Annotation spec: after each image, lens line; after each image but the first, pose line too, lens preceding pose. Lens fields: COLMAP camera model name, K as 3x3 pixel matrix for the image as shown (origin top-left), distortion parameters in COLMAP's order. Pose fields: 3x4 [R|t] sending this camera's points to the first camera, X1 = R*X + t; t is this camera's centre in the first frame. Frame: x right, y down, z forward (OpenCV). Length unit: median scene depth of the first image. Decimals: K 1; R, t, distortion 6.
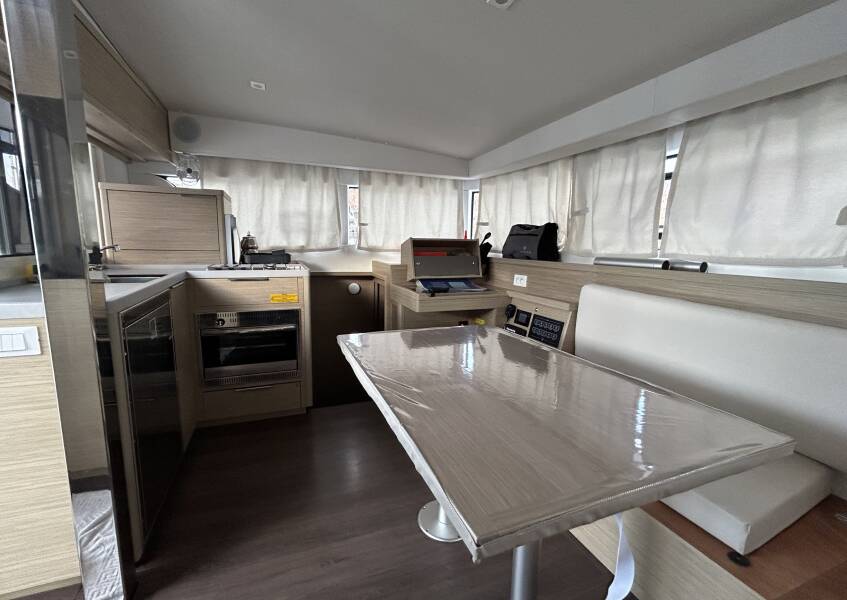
lens RADIAL K [[385.3, 0, 420.8], [0, 385.3, 302.2], [0, 0, 1]] dist [-0.003677, -0.000205]
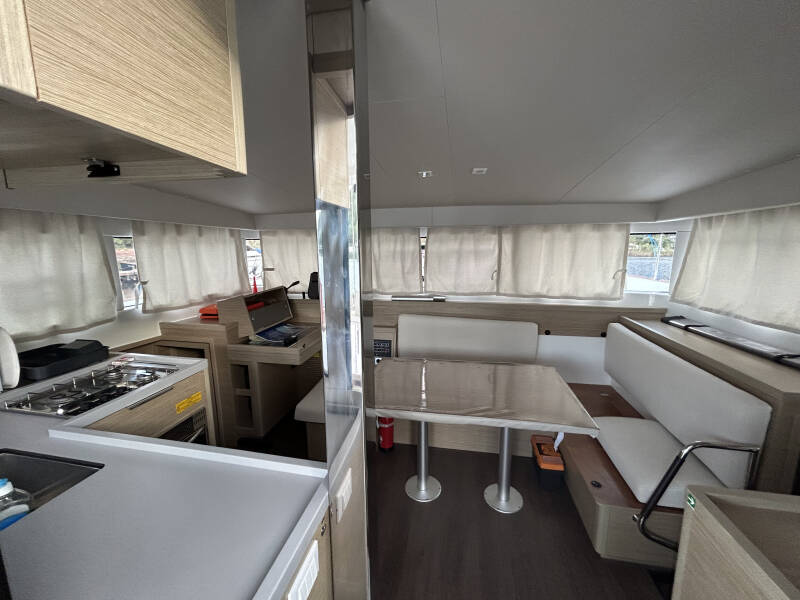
lens RADIAL K [[326.9, 0, 402.4], [0, 326.9, 297.7], [0, 0, 1]] dist [-0.002829, 0.000268]
pose [[0.529511, -0.158560, 0.833353, -0.529212], [0.147488, 0.984622, 0.093628, -0.182916], [-0.835383, 0.073333, 0.544754, 0.183726]]
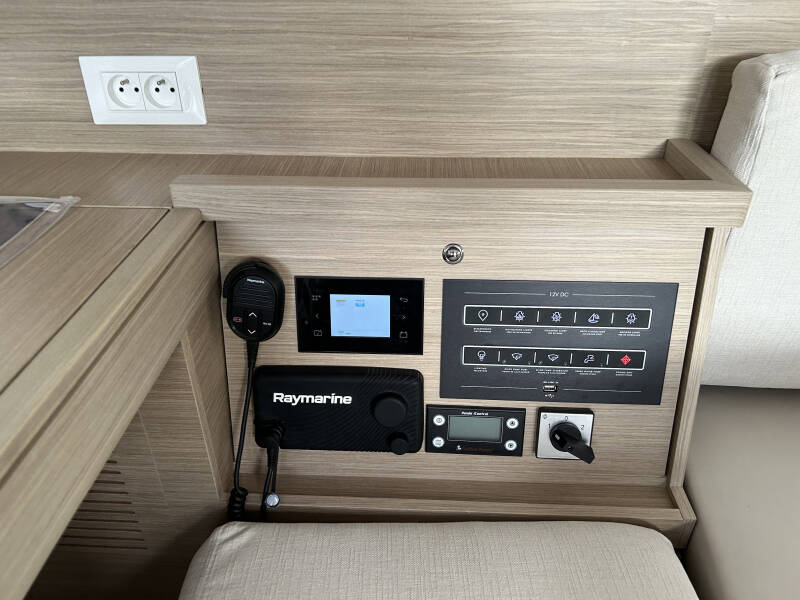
lens RADIAL K [[604.9, 0, 396.6], [0, 604.9, 306.5], [0, 0, 1]] dist [0.044294, -0.051094]
pose [[0.409242, -0.499062, 0.763844, 0.051604], [0.151907, 0.862741, 0.482289, -0.086028], [-0.899692, -0.081340, 0.428881, 0.769696]]
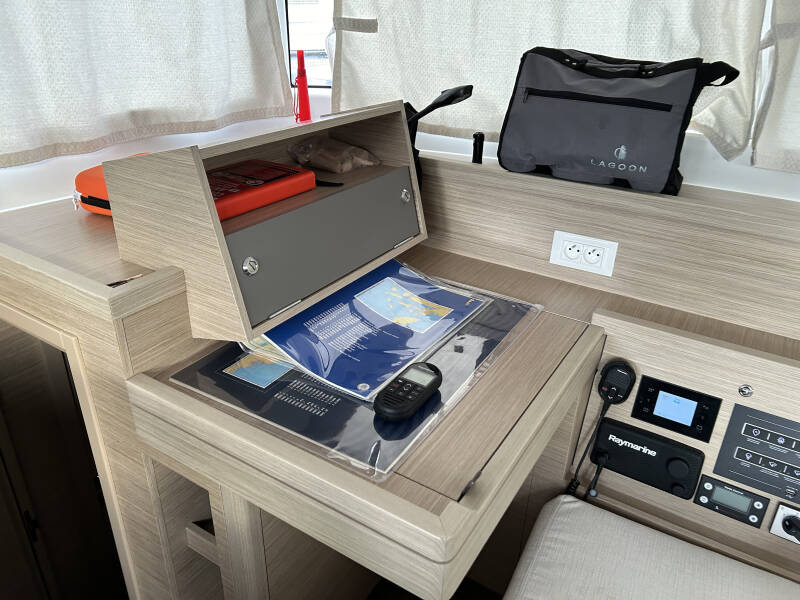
lens RADIAL K [[604.9, 0, 407.4], [0, 604.9, 307.2], [0, 0, 1]] dist [0.044294, -0.051094]
pose [[0.797279, -0.263359, 0.543127, -0.131290], [0.069521, 0.933875, 0.350777, -0.195187], [-0.599593, -0.241909, 0.762868, 0.692641]]
